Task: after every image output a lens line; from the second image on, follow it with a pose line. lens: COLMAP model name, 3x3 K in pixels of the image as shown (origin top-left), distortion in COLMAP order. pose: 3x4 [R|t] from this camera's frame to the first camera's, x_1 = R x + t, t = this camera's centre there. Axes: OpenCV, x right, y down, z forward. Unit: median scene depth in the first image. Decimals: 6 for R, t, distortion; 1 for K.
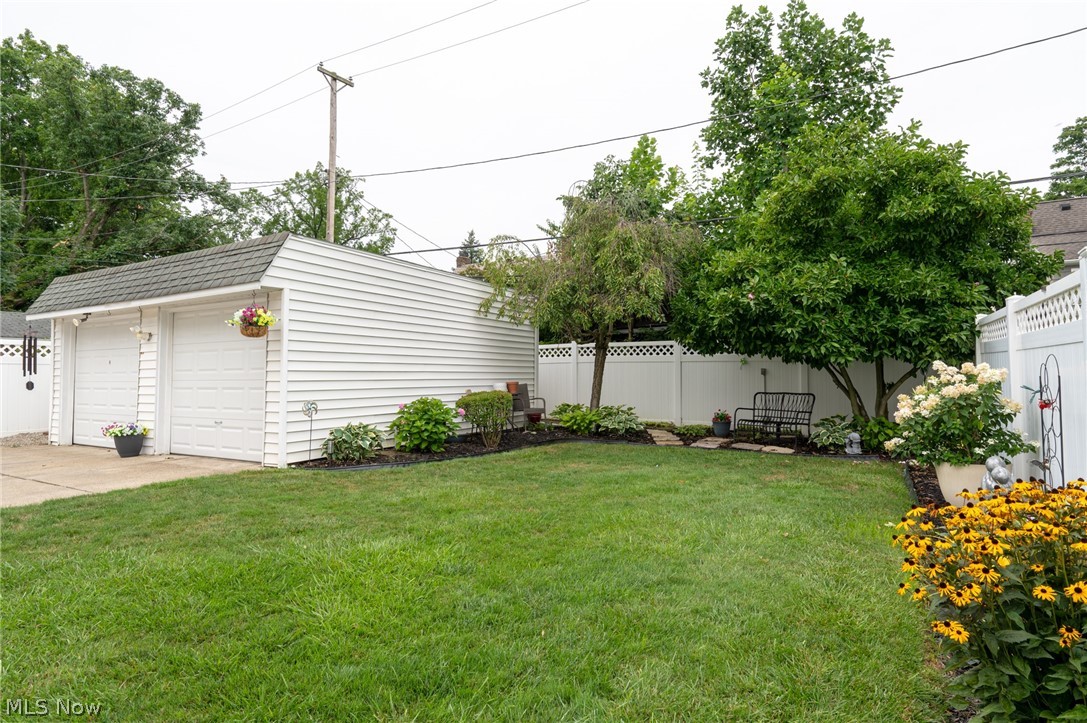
lens RADIAL K [[575.6, 0, 543.5], [0, 575.6, 361.5], [0, 0, 1]] dist [-0.004474, -0.000797]
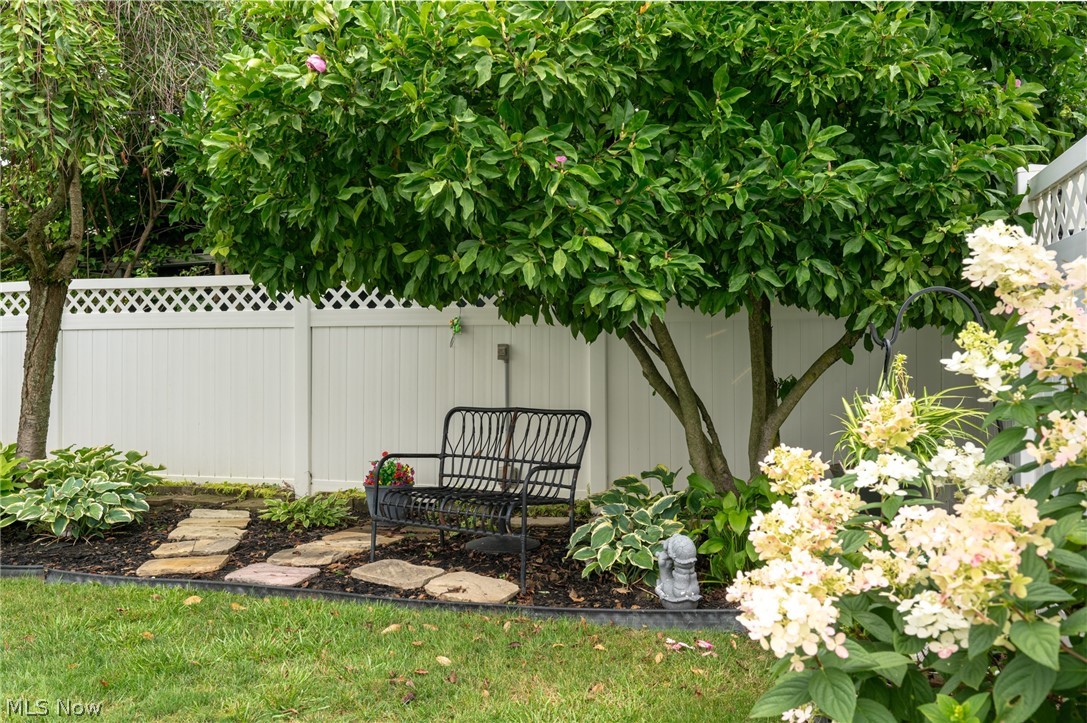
lens RADIAL K [[901.7, 0, 543.5], [0, 901.7, 361.5], [0, 0, 1]] dist [-0.001559, 0.000634]
pose [[0.968687, -0.000681, 0.248284, 0.363744], [-0.002964, 0.999893, 0.014306, 0.021725], [-0.248268, -0.014594, 0.968582, 0.566964]]
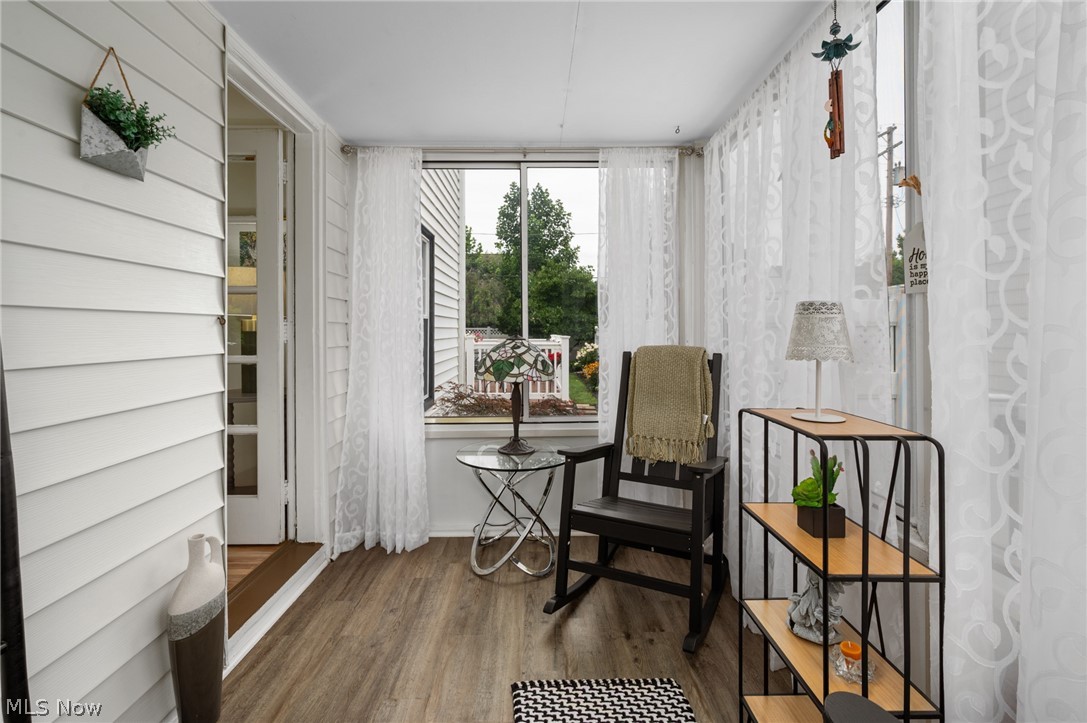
lens RADIAL K [[486.2, 0, 542.8], [0, 486.2, 337.1], [0, 0, 1]] dist [0.000076, -0.000002]
pose [[0.864834, -0.001201, 0.502056, -0.876453], [-0.013966, 0.999553, 0.026449, -0.087467], [-0.501864, -0.029886, 0.864430, -1.221444]]
